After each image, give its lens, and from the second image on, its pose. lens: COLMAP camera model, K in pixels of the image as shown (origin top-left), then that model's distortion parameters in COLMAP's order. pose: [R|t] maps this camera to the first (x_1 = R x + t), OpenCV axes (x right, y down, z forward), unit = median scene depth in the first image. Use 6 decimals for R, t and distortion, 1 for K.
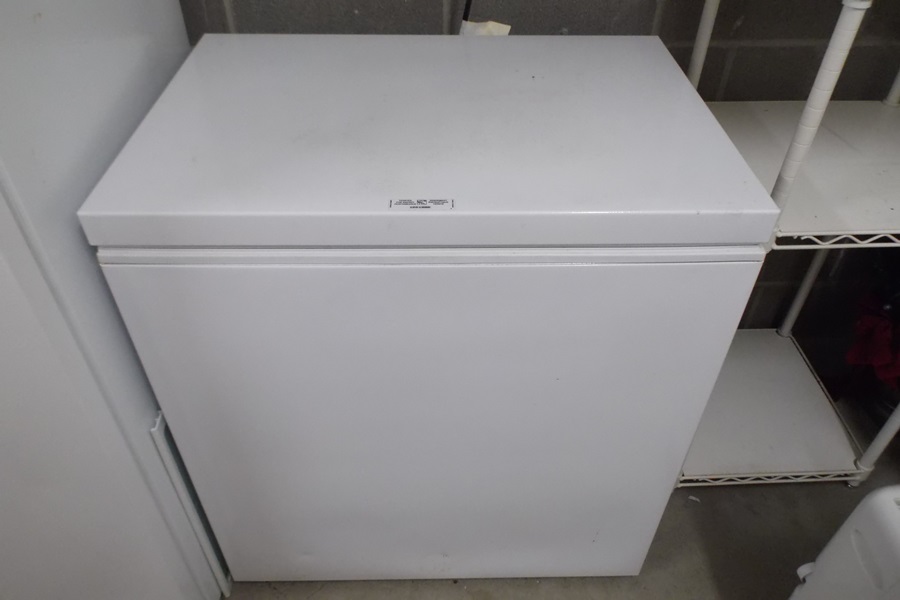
lens RADIAL K [[667.1, 0, 448.9], [0, 667.1, 299.2], [0, 0, 1]] dist [-0.010052, -0.009974]
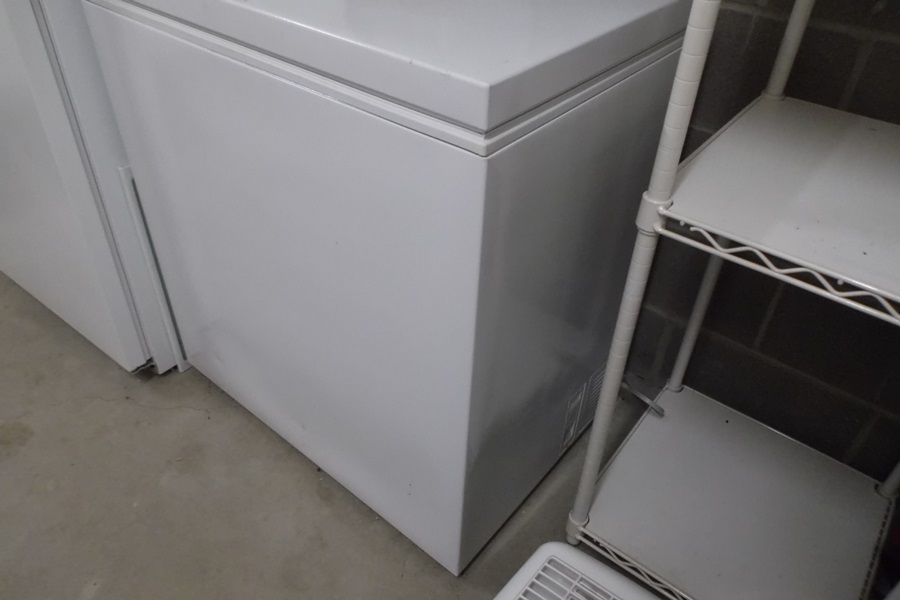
lens RADIAL K [[667.1, 0, 451.9], [0, 667.1, 298.8], [0, 0, 1]] dist [-0.010052, -0.009974]
pose [[0.758297, 0.421854, -0.497015, 0.606265], [-0.448381, 0.890930, 0.072104, 0.036553], [0.473223, 0.168176, 0.864741, 0.203661]]
